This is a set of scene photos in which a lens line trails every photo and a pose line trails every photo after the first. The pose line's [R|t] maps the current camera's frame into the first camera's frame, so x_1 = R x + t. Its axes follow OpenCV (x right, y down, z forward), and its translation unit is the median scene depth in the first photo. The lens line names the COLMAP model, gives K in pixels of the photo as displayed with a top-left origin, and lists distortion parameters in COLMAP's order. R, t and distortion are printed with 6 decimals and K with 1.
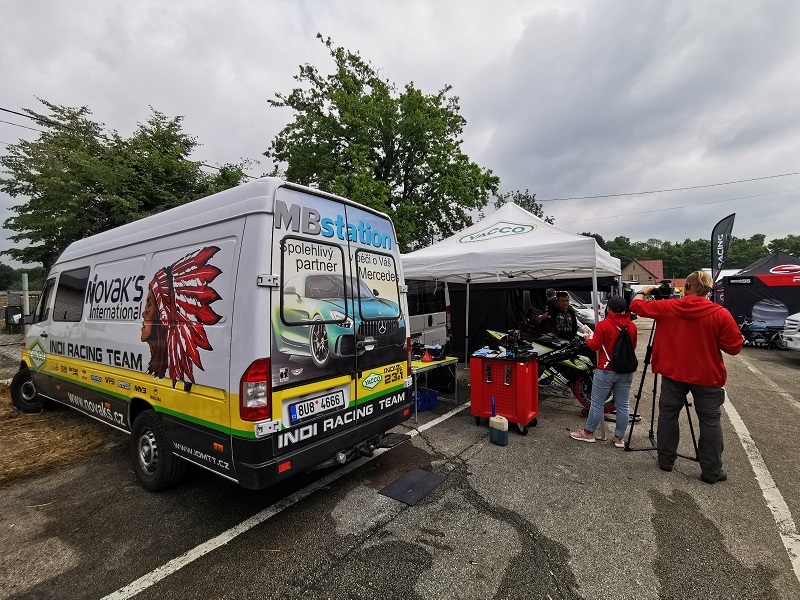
lens RADIAL K [[373.8, 0, 400.1], [0, 373.8, 296.6], [0, 0, 1]] dist [0.001158, -0.000684]
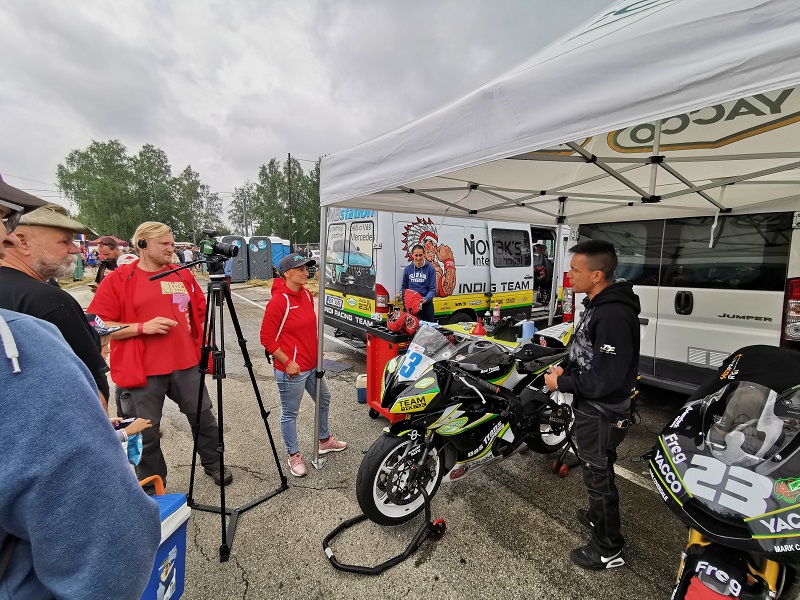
lens RADIAL K [[373.8, 0, 400.7], [0, 373.8, 300.8], [0, 0, 1]] dist [0.001158, -0.000684]
pose [[-0.334193, 0.138528, -0.932269, 1.399049], [0.004952, 0.989384, 0.145240, -0.023077], [0.942492, 0.043921, -0.331331, 1.741306]]
